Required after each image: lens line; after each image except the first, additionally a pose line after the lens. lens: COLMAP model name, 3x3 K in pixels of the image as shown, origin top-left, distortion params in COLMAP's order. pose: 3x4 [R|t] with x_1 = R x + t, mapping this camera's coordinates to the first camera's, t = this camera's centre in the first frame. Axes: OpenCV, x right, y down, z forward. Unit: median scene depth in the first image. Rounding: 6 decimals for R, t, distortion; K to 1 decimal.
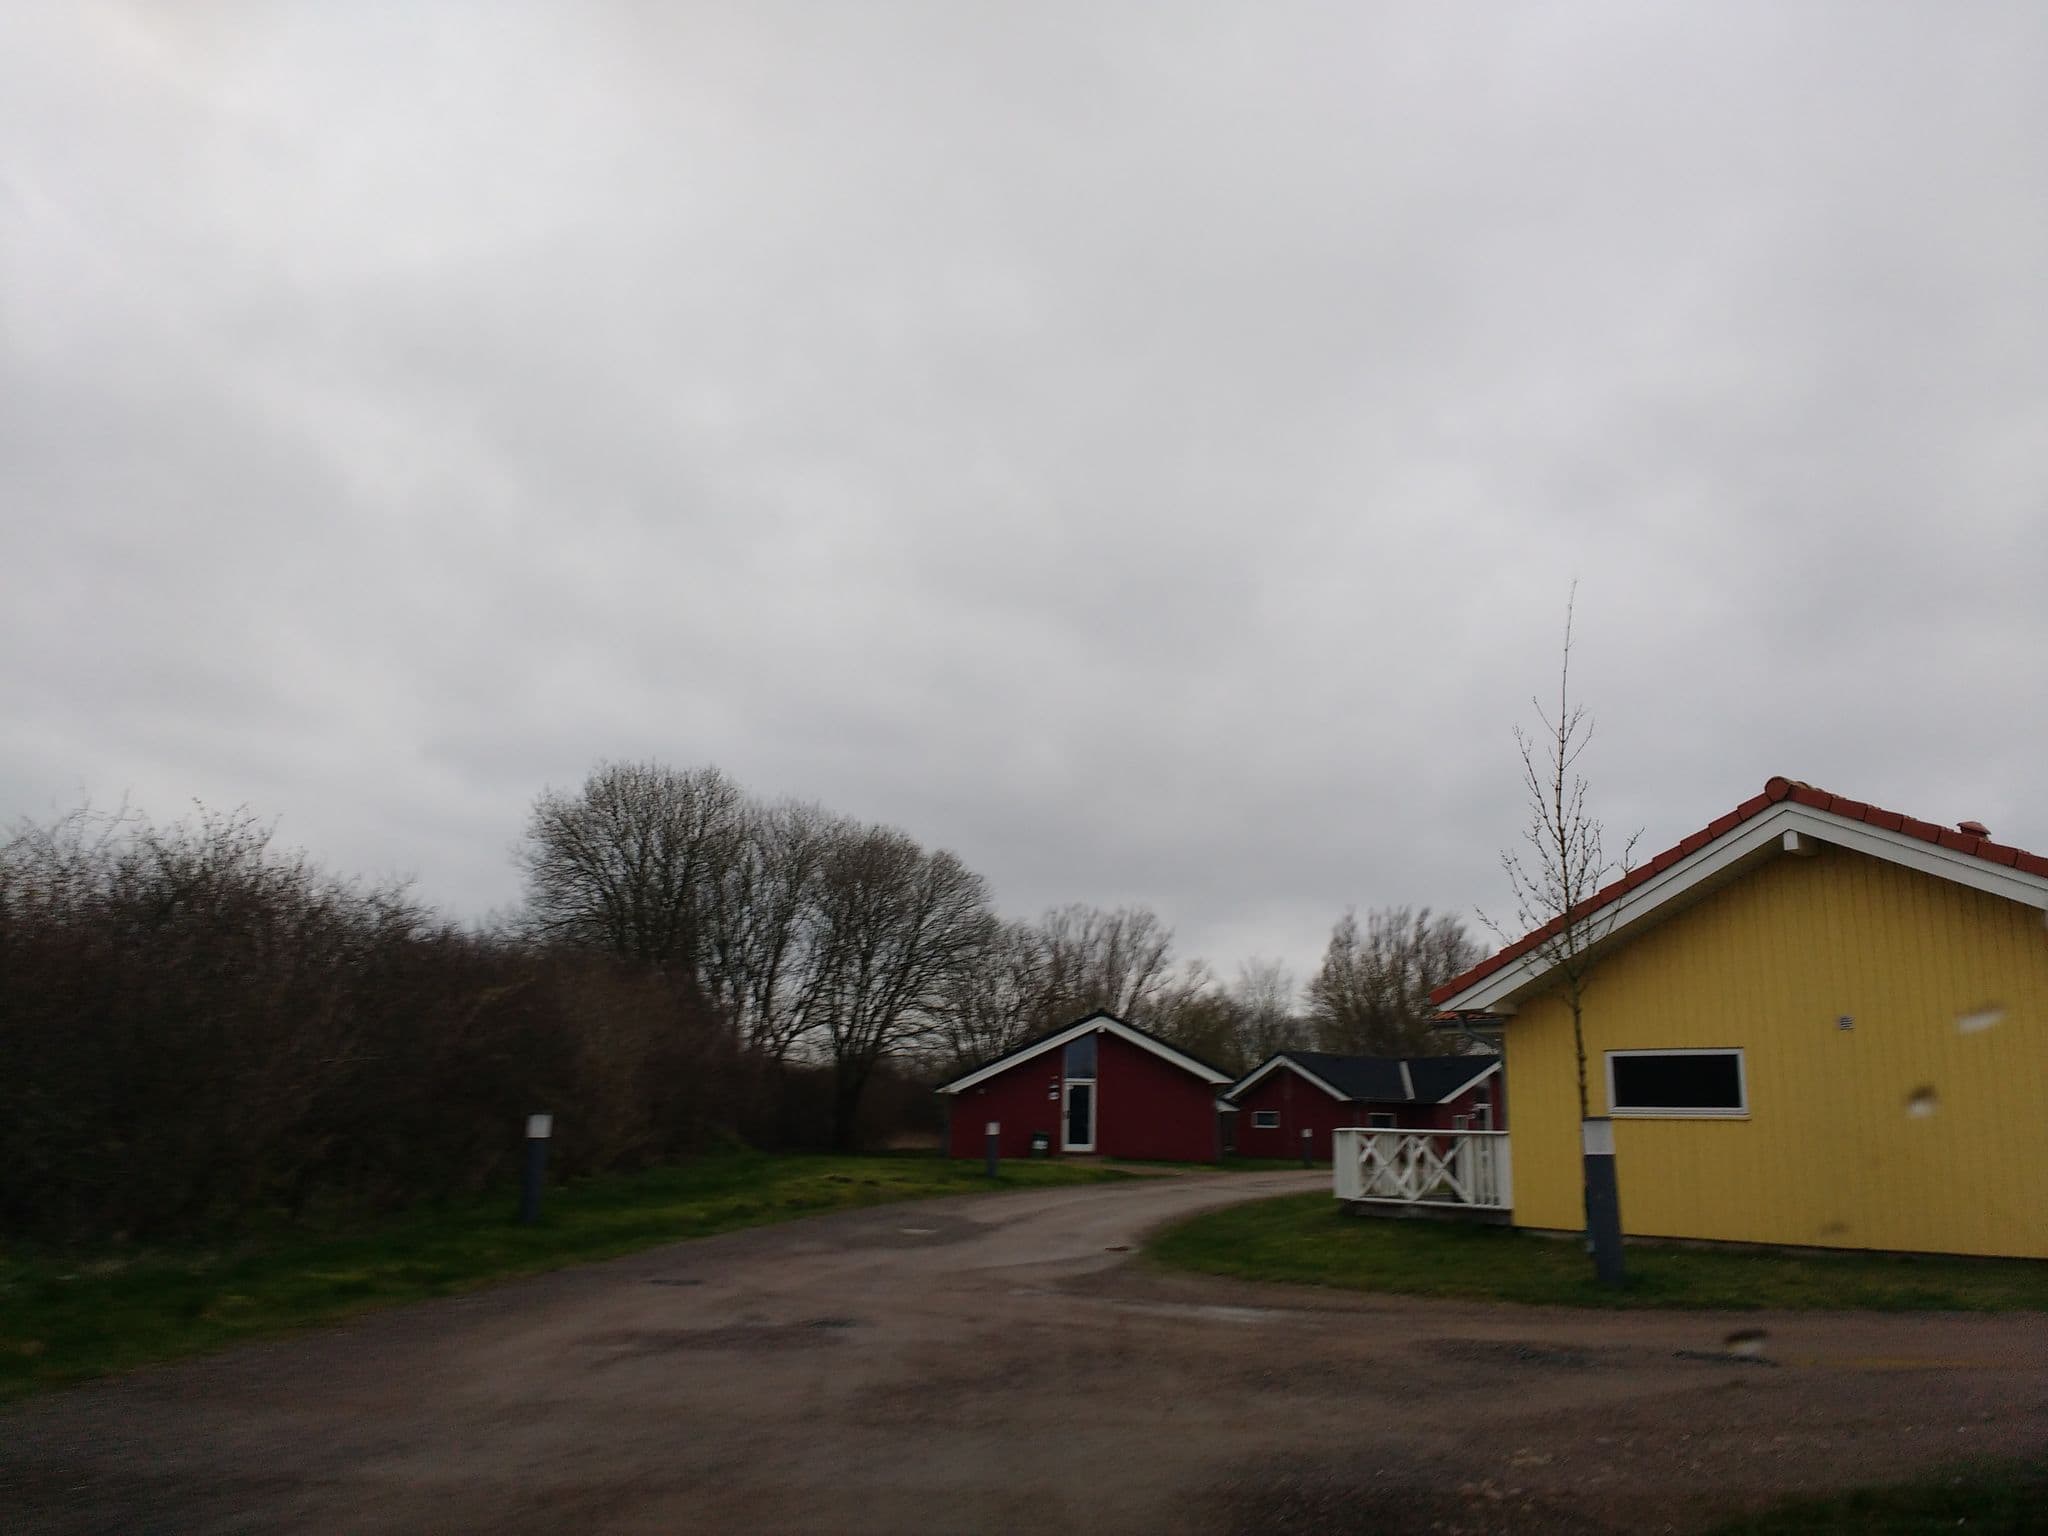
lens RADIAL K [[1580.0, 0, 1078.2], [0, 1580.0, 767.1], [0, 0, 1]] dist [0.077632, -0.115465]
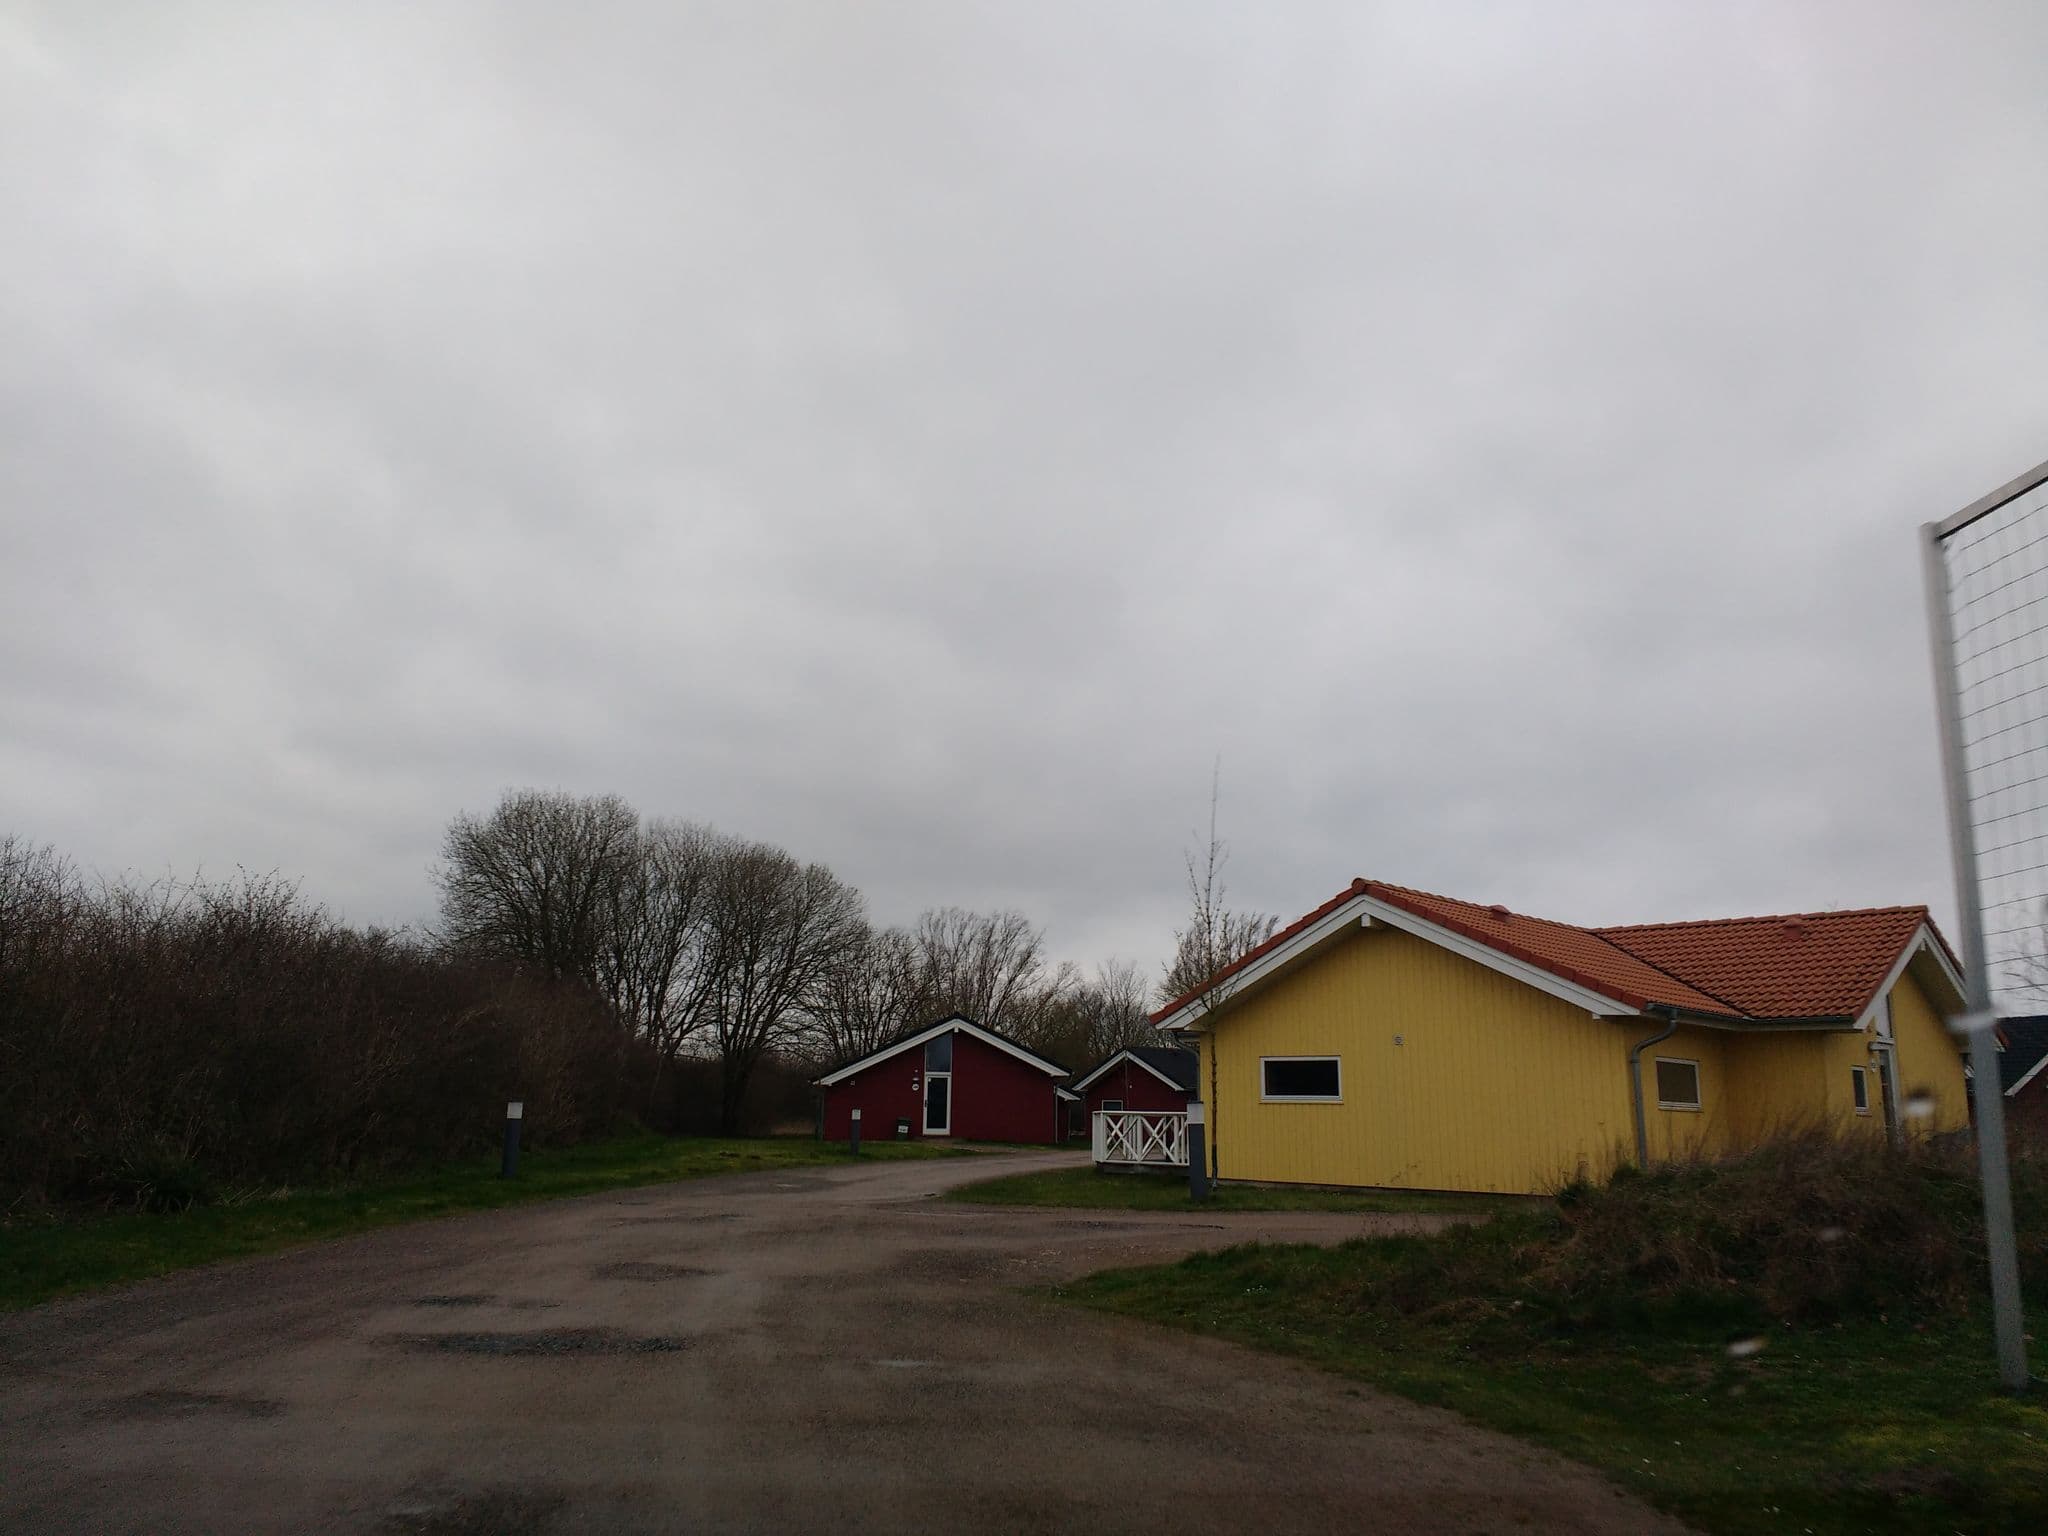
lens RADIAL K [[1576.7, 0, 1000.5], [0, 1576.7, 879.3], [0, 0, 1]] dist [0.072764, -0.116054]
pose [[0.999697, 0.005178, 0.024082, 0.014305], [-0.006945, 0.997244, 0.073863, -0.021449], [-0.023633, -0.074008, 0.996978, -0.101308]]
